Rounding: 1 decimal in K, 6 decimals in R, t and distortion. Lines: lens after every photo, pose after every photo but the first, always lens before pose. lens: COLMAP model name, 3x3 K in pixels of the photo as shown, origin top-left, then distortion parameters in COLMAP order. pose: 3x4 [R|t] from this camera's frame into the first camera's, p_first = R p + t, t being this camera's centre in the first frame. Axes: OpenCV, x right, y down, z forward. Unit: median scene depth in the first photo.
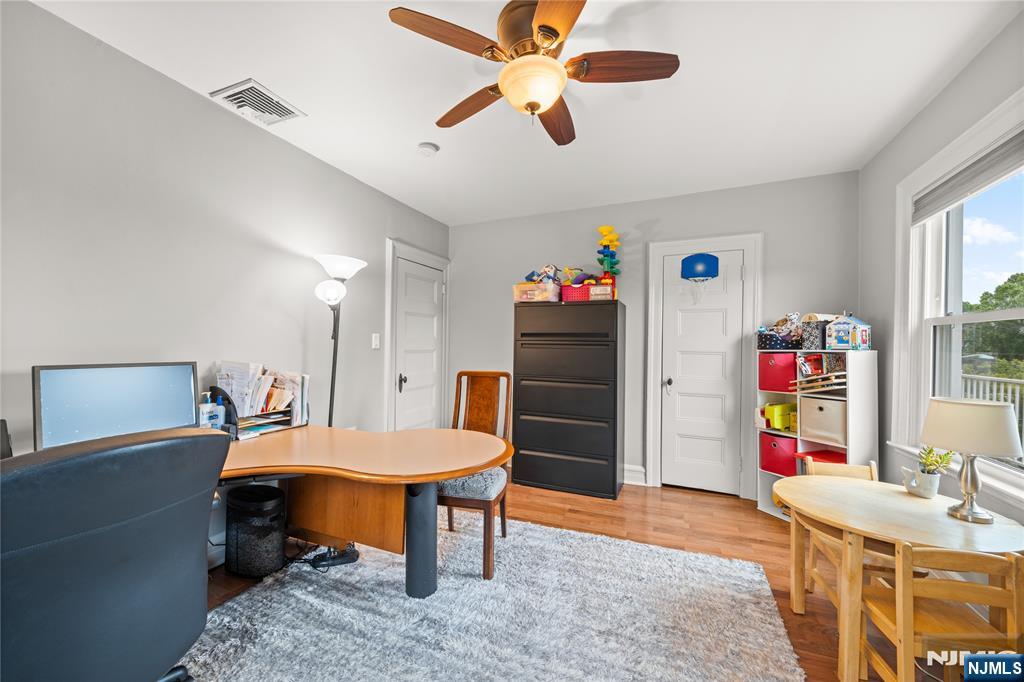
lens RADIAL K [[398.2, 0, 513.2], [0, 398.2, 346.3], [0, 0, 1]] dist [-0.003328, 0.000230]
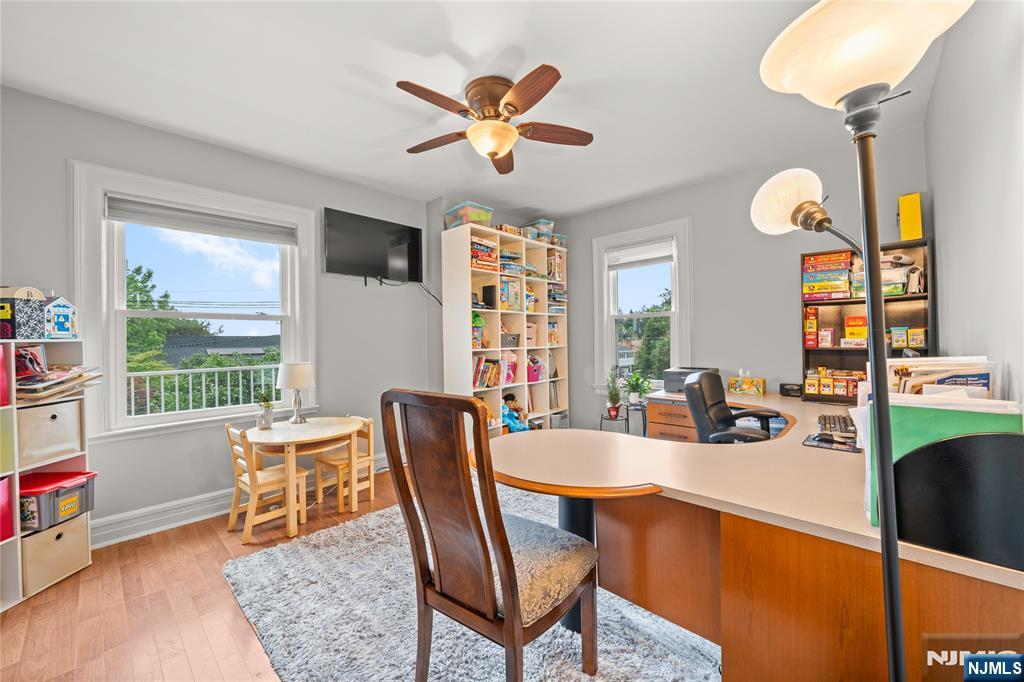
lens RADIAL K [[398.2, 0, 515.4], [0, 398.2, 339.7], [0, 0, 1]] dist [-0.003328, 0.000230]
pose [[-0.941317, -0.002571, 0.337515, -0.308093], [-0.002111, 0.999996, 0.001730, 0.006855], [-0.337518, 0.000916, -0.941319, 1.431424]]
